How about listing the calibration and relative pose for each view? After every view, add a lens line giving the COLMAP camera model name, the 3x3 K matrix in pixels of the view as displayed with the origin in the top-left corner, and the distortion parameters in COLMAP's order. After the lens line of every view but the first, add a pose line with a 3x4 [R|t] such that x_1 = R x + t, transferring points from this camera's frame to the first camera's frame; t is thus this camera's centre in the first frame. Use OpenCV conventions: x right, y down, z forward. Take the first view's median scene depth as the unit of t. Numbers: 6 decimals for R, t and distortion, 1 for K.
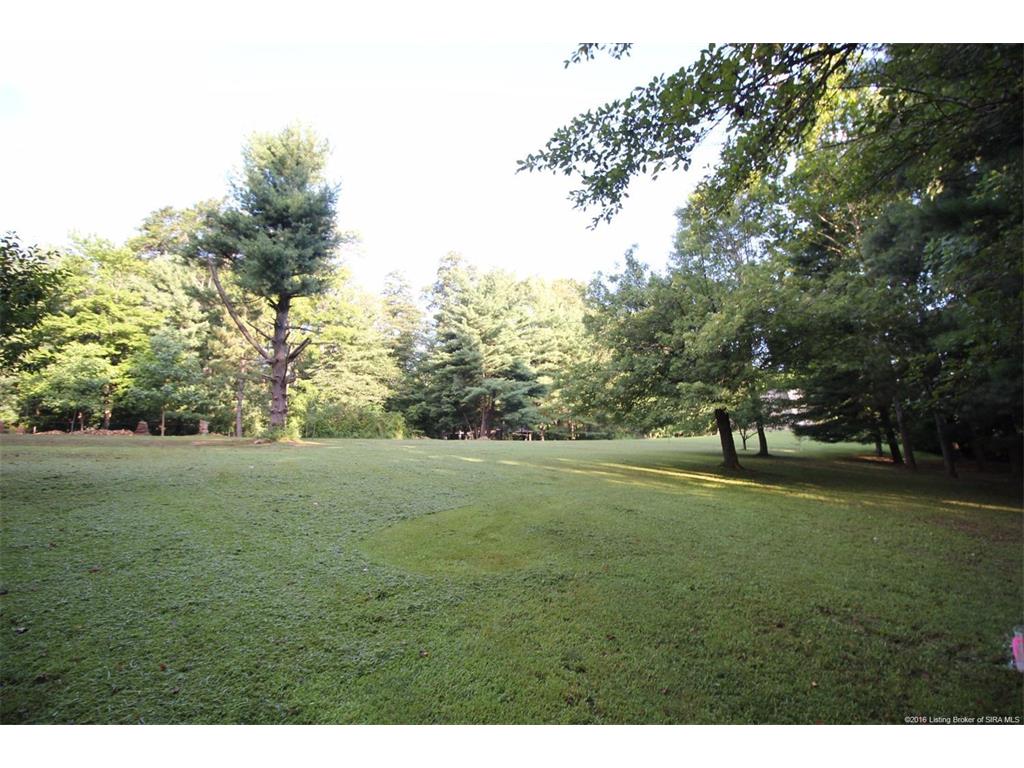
lens RADIAL K [[465.5, 0, 511.5], [0, 465.5, 384.0], [0, 0, 1]] dist [-0.028109, -0.001213]
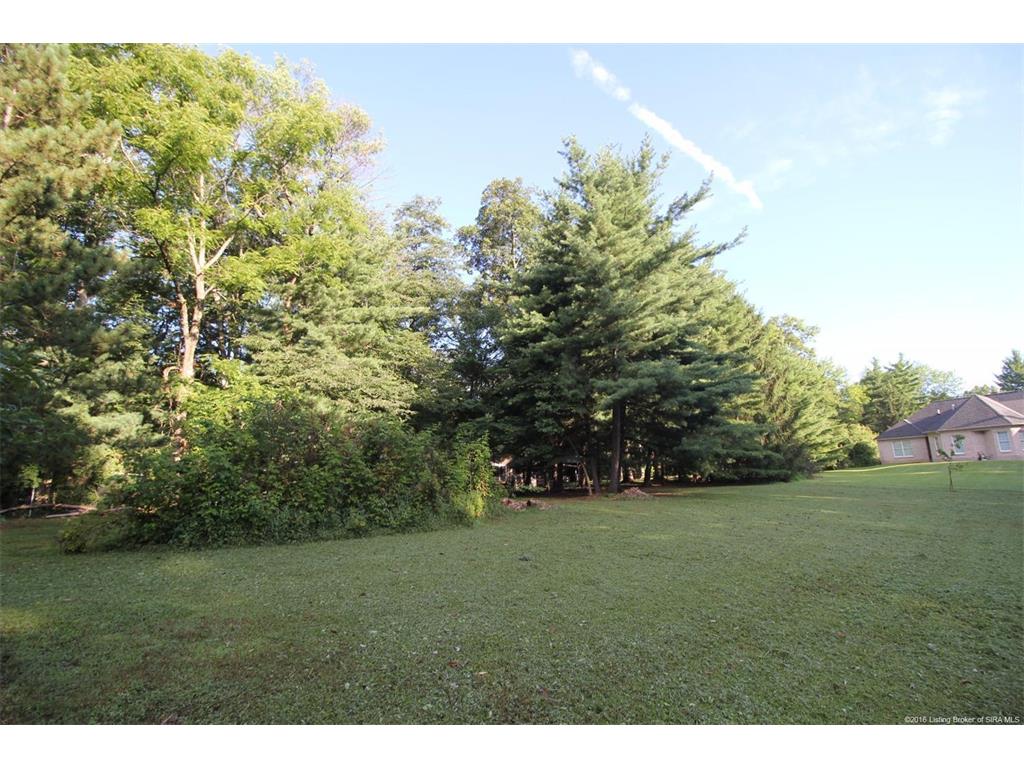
lens RADIAL K [[465.5, 0, 512.1], [0, 465.5, 380.6], [0, 0, 1]] dist [-0.028109, -0.001213]
pose [[0.999670, -0.002872, 0.025546, -0.188331], [0.004335, 0.998341, -0.057409, 0.033428], [-0.025339, 0.057501, 0.998024, 0.540224]]
